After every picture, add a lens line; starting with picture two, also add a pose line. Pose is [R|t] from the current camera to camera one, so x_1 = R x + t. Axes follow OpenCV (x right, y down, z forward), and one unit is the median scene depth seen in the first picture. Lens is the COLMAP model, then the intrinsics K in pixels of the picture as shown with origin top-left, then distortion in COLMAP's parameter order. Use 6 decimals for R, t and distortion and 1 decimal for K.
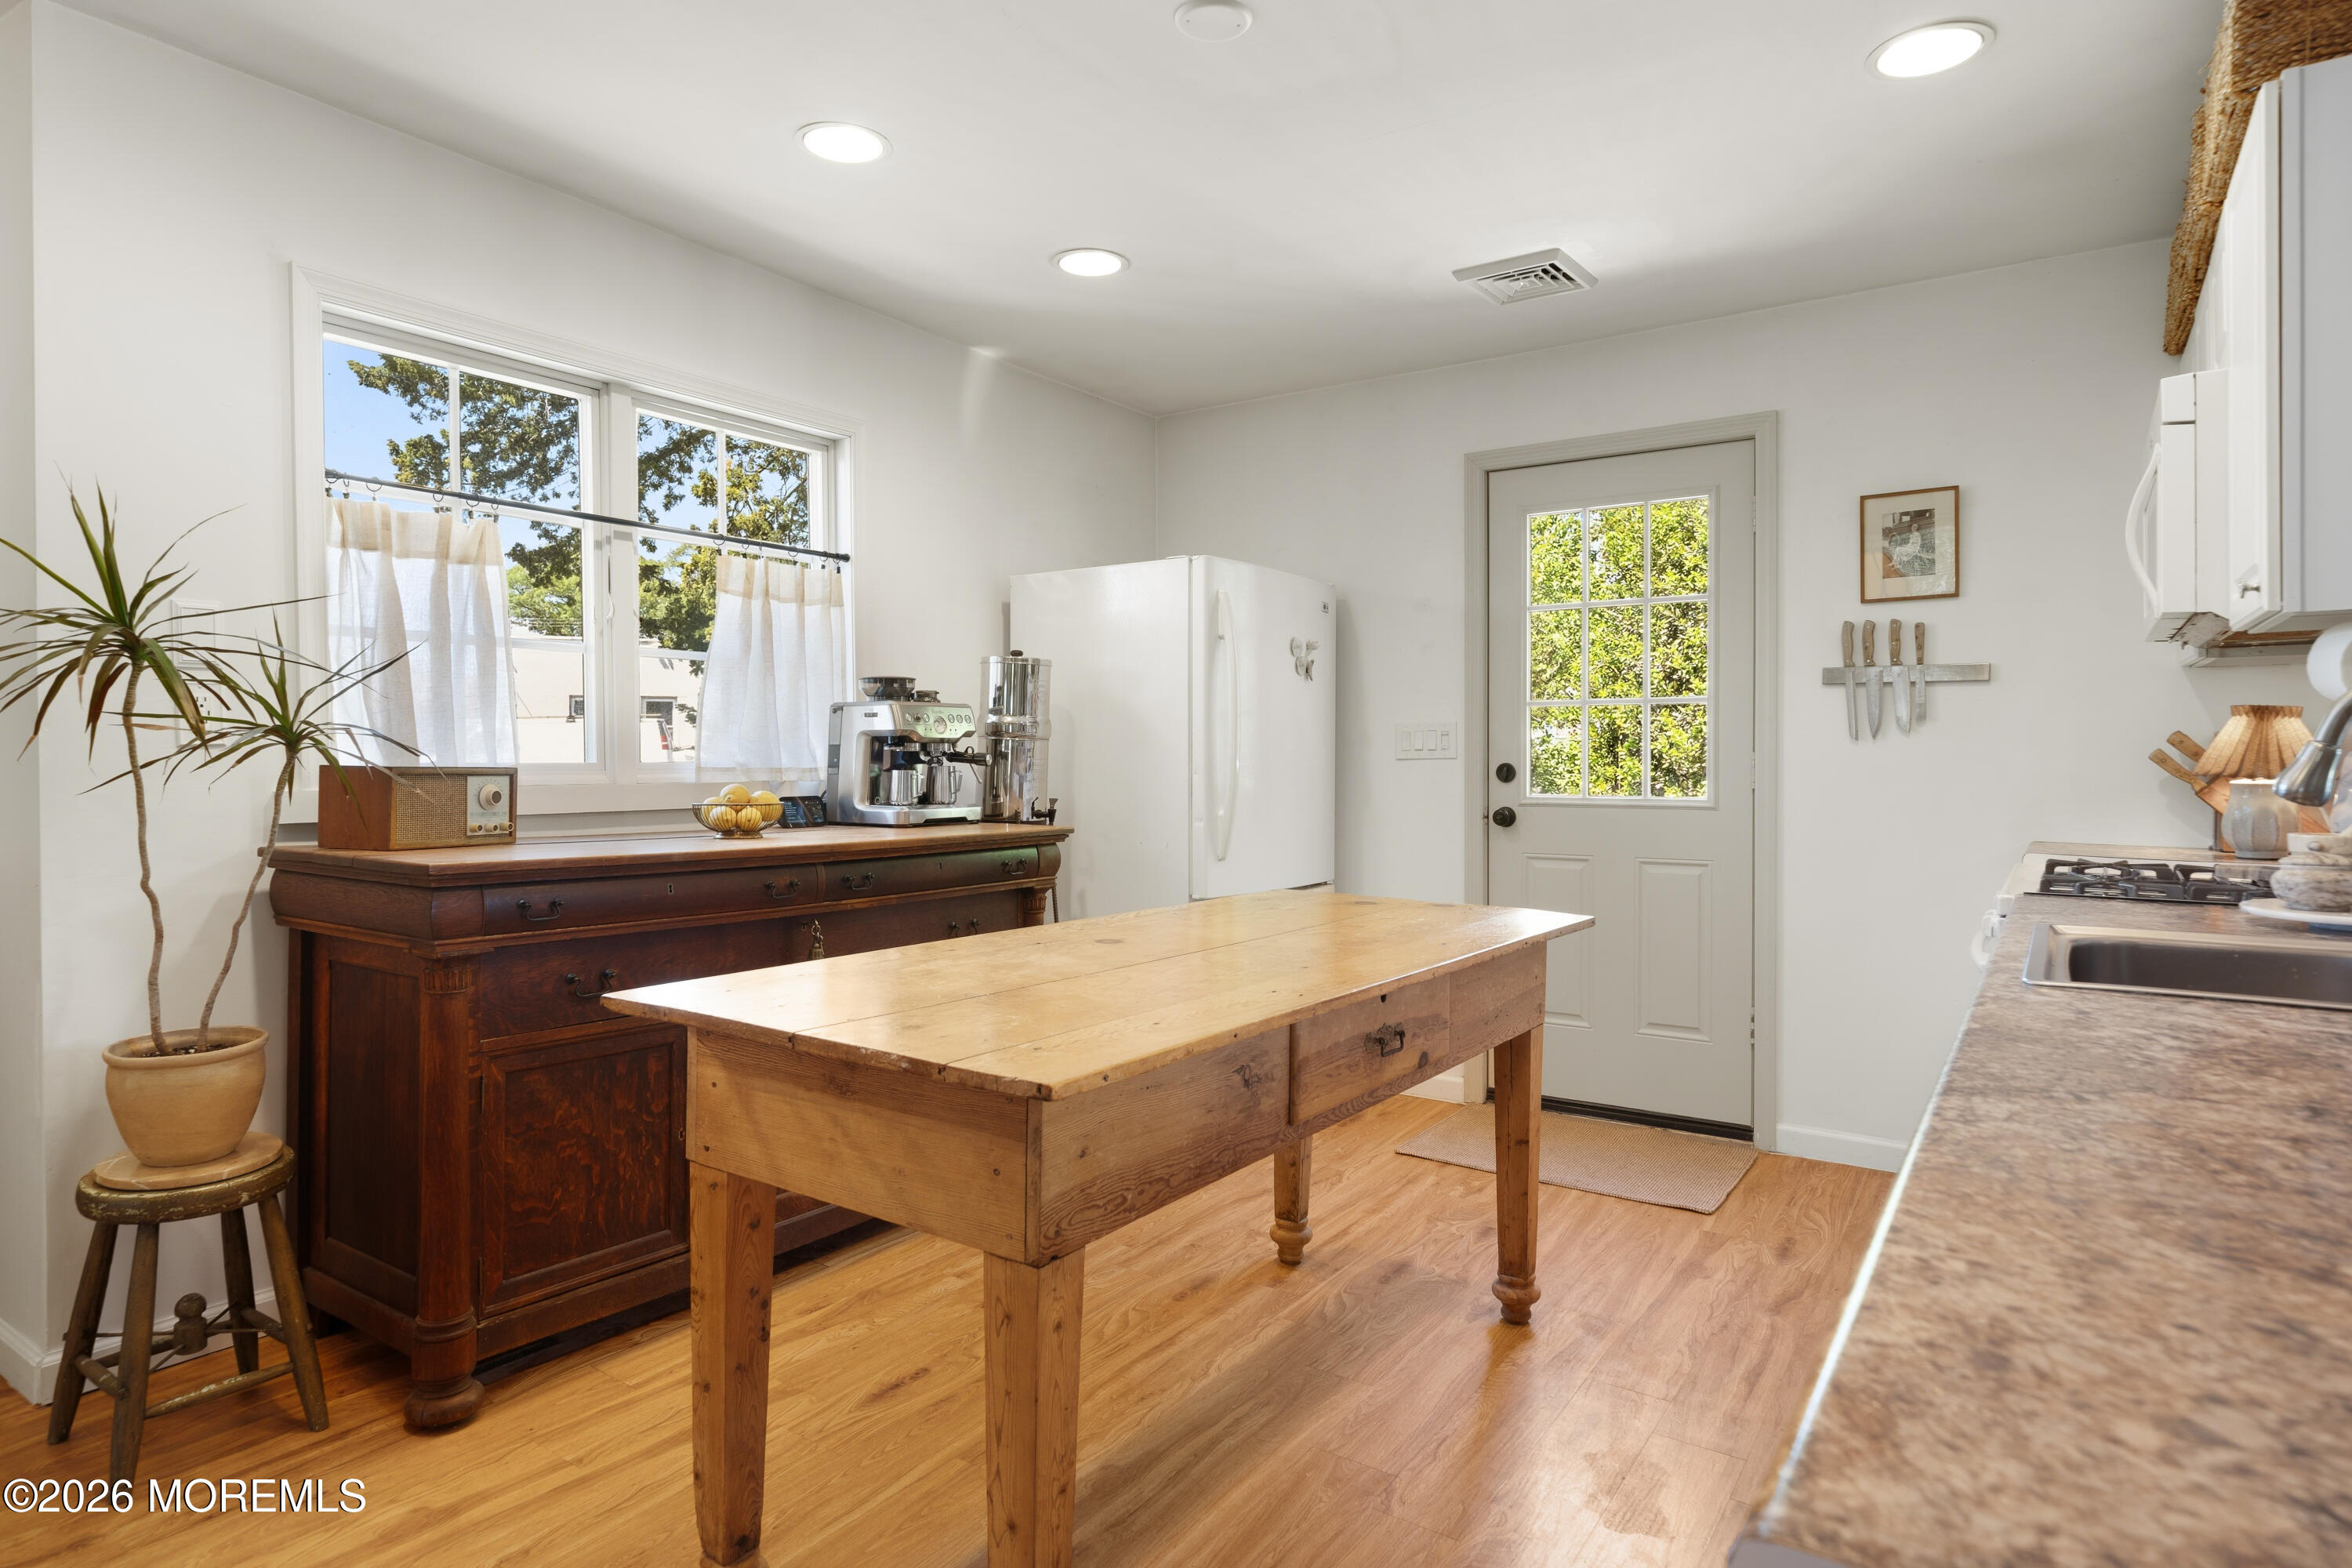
lens RADIAL K [[1274.0, 0, 1142.7], [0, 1274.0, 782.4], [0, 0, 1]] dist [-0.012437, 0.007488]
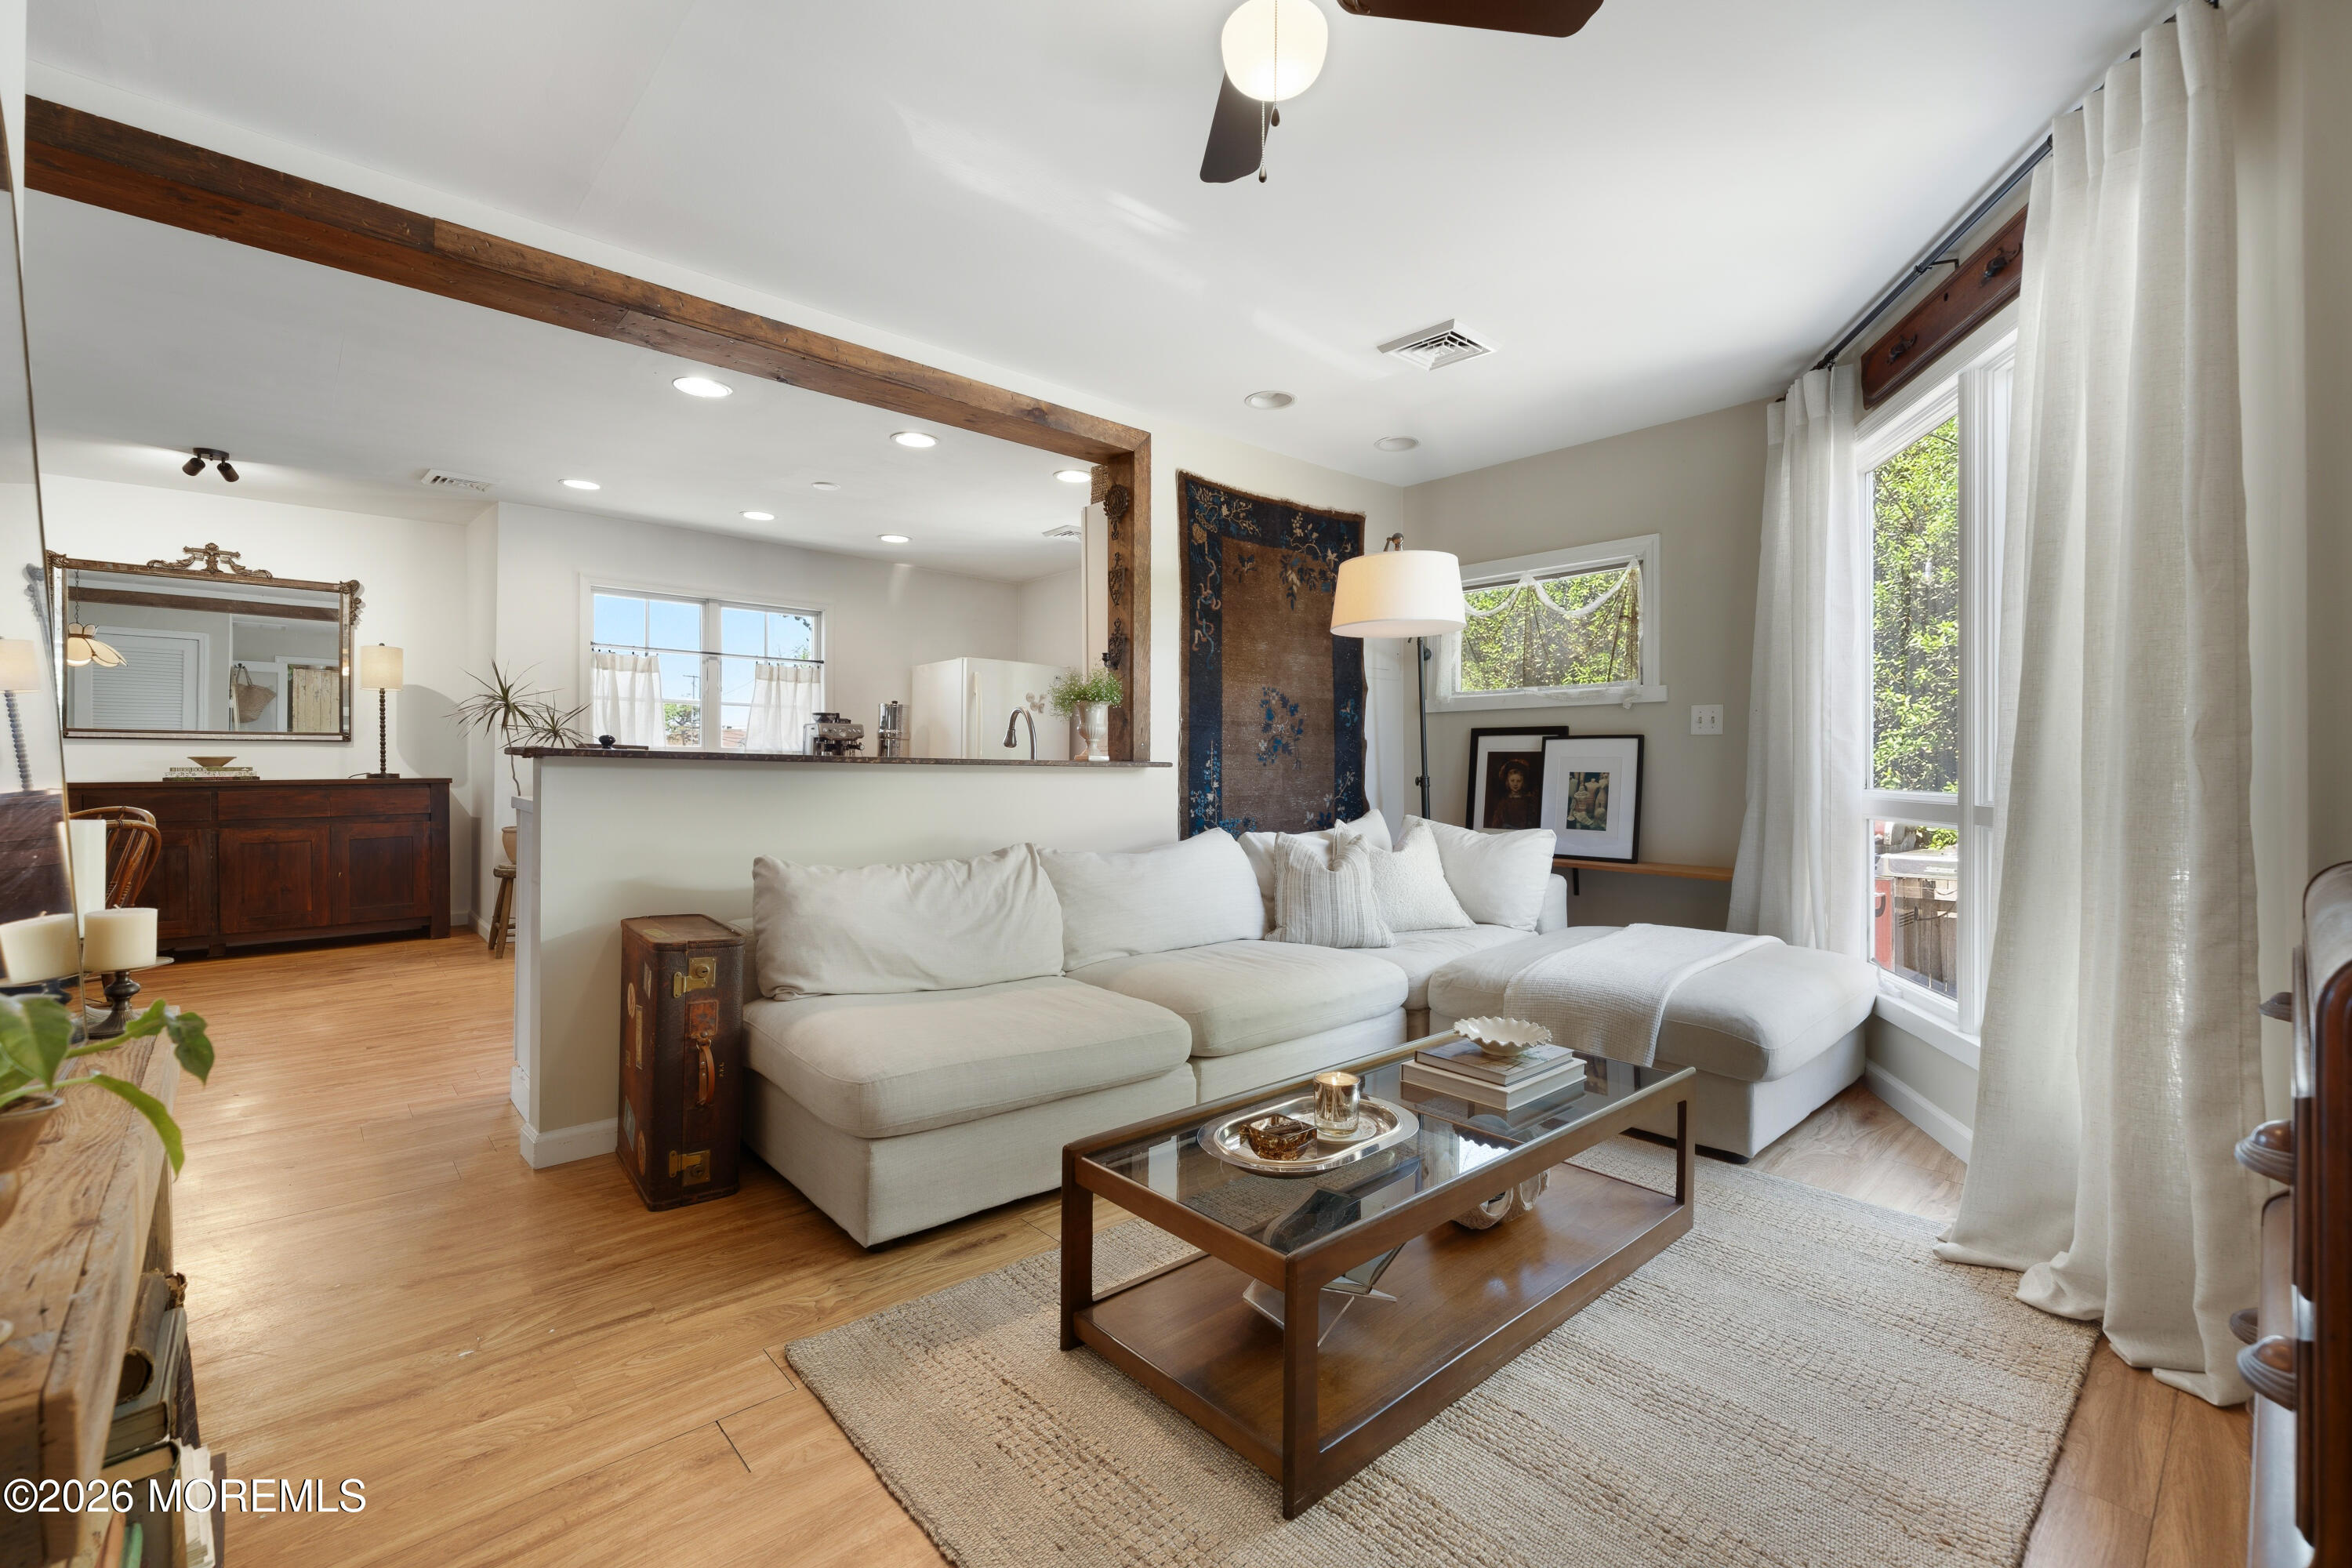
lens RADIAL K [[1004.2, 0, 1165.7], [0, 1004.2, 780.9], [0, 0, 1]] dist [0.001925, 0.000268]
pose [[0.973208, 0.007773, -0.229795, 0.853542], [-0.010675, 0.999878, -0.011388, 0.058348], [0.229679, 0.013537, 0.973172, -0.671548]]
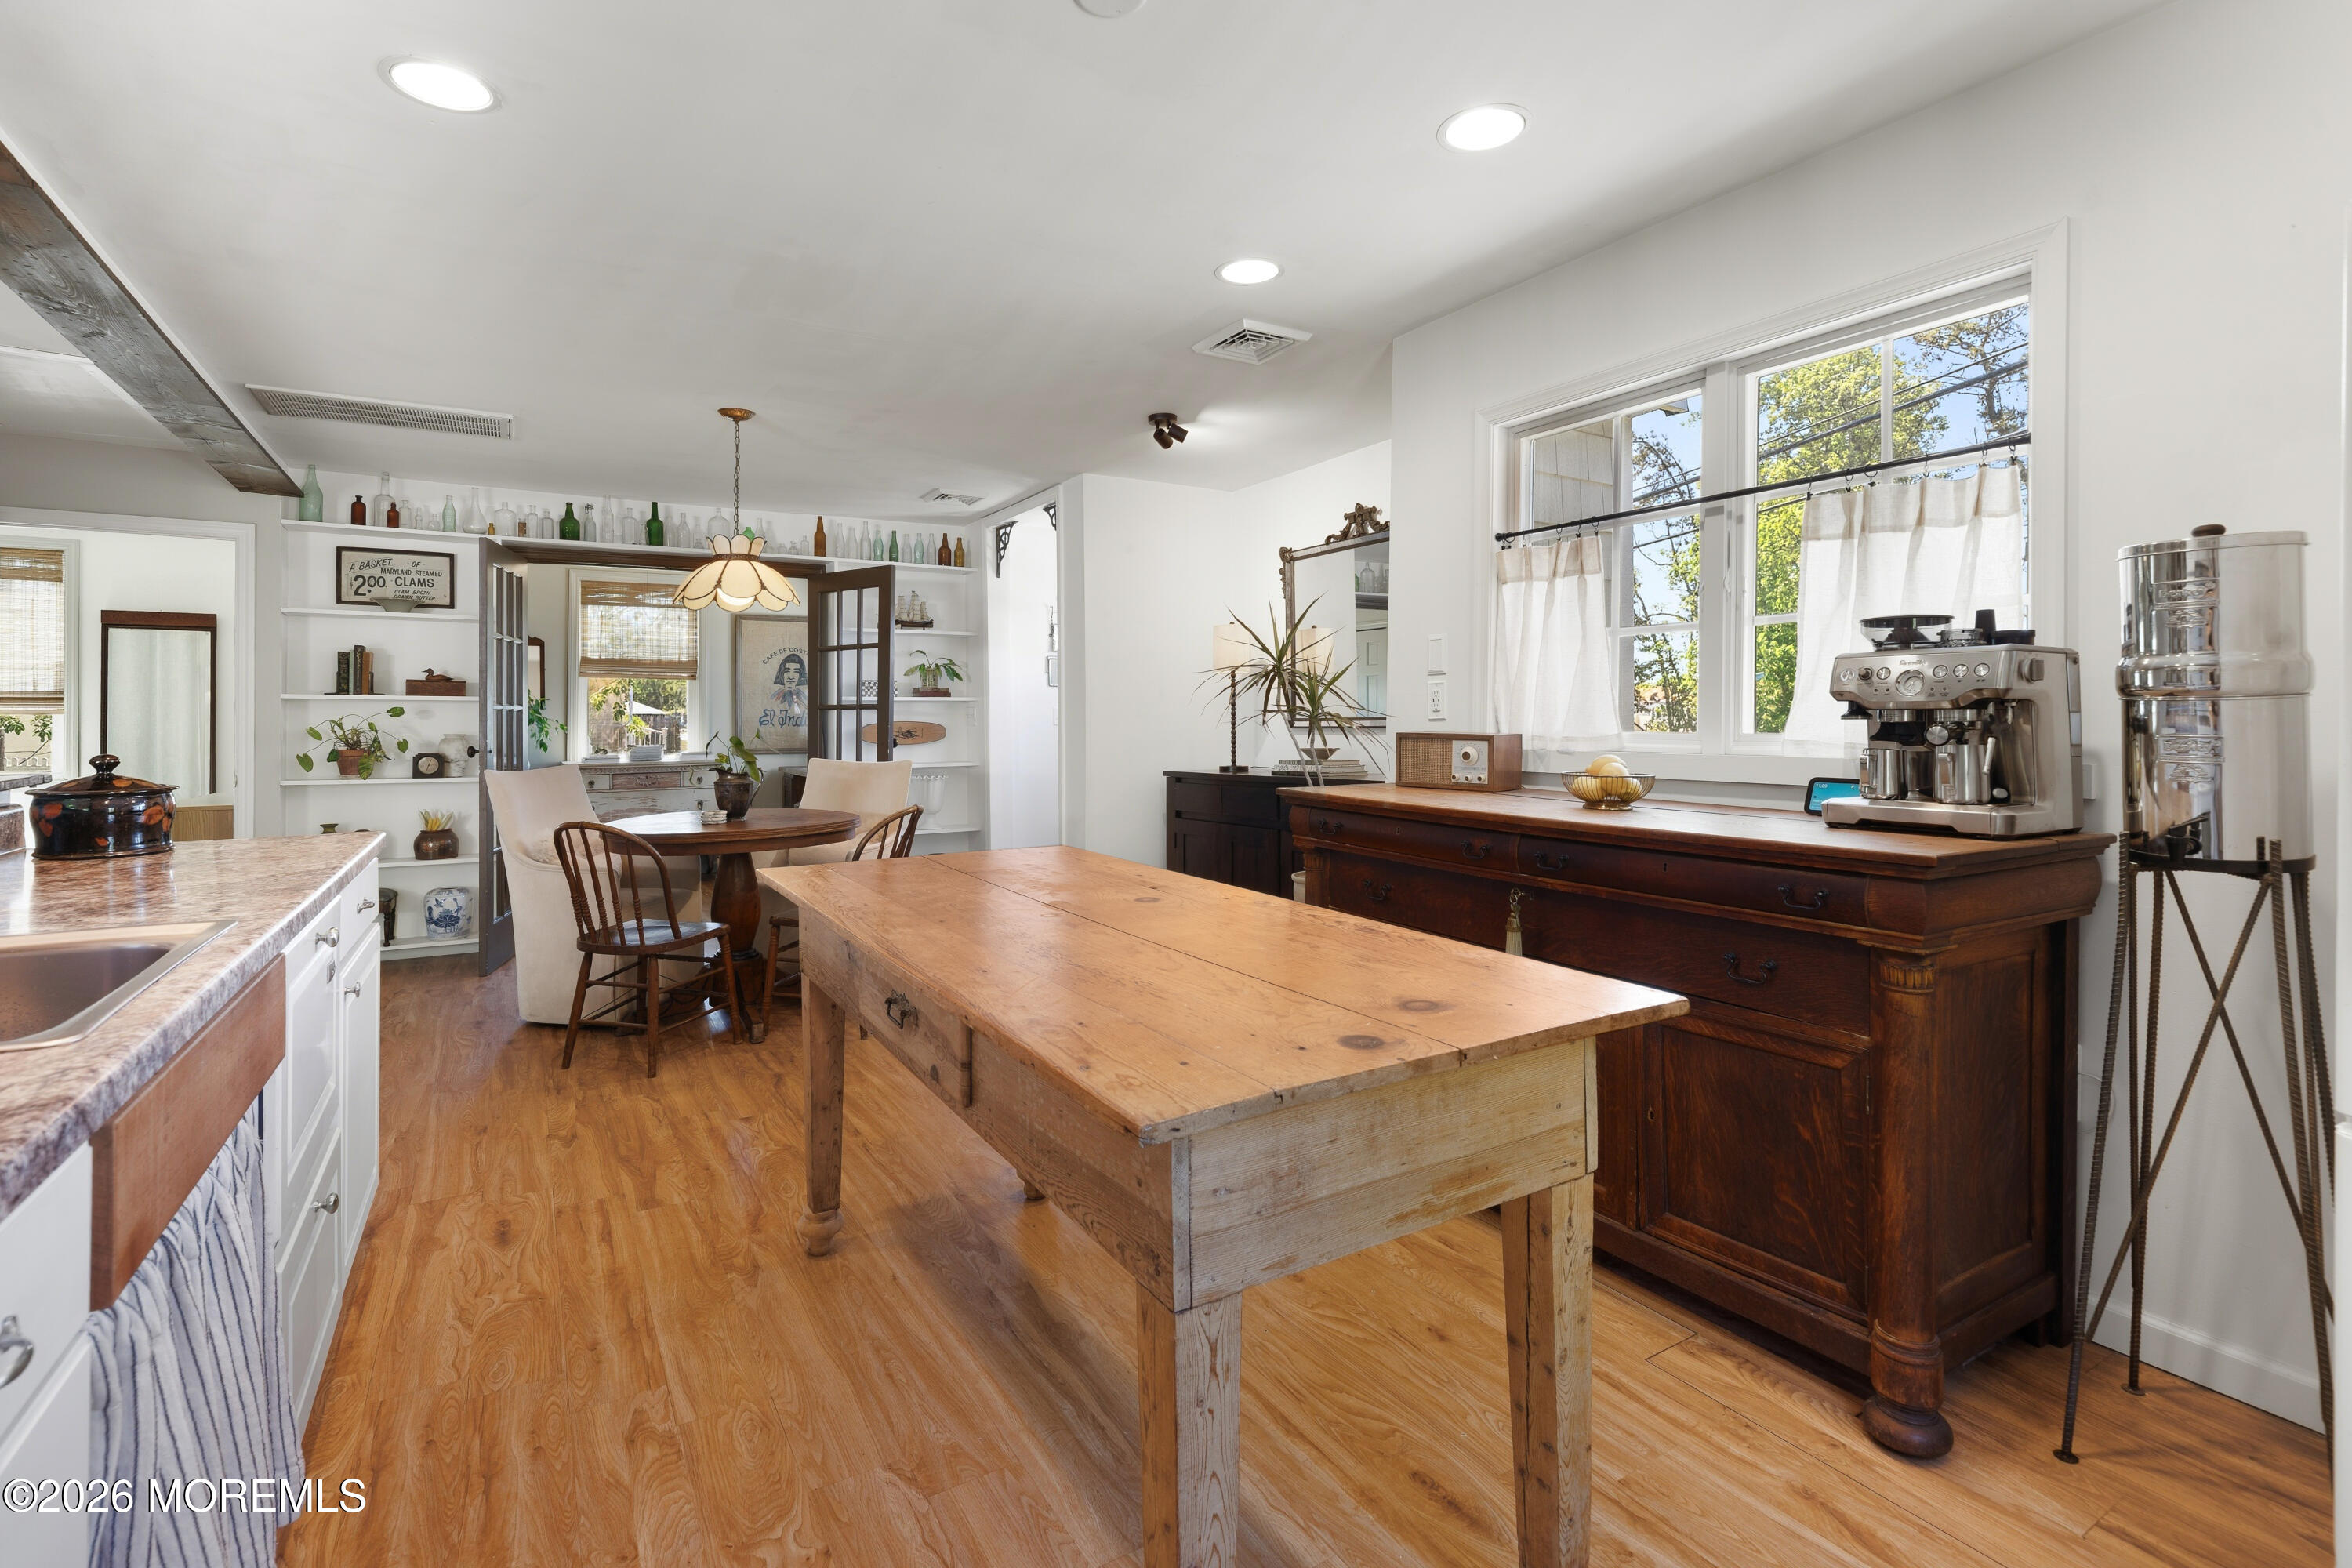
lens RADIAL K [[1097.6, 0, 1184.7], [0, 1097.6, 719.1], [0, 0, 1]] dist [0.001398, 0.000039]
pose [[-0.409211, -0.003415, -0.912433, 0.516020], [-0.020242, 0.999781, 0.005336, -0.021308], [0.912215, 0.020653, -0.409190, 0.887574]]
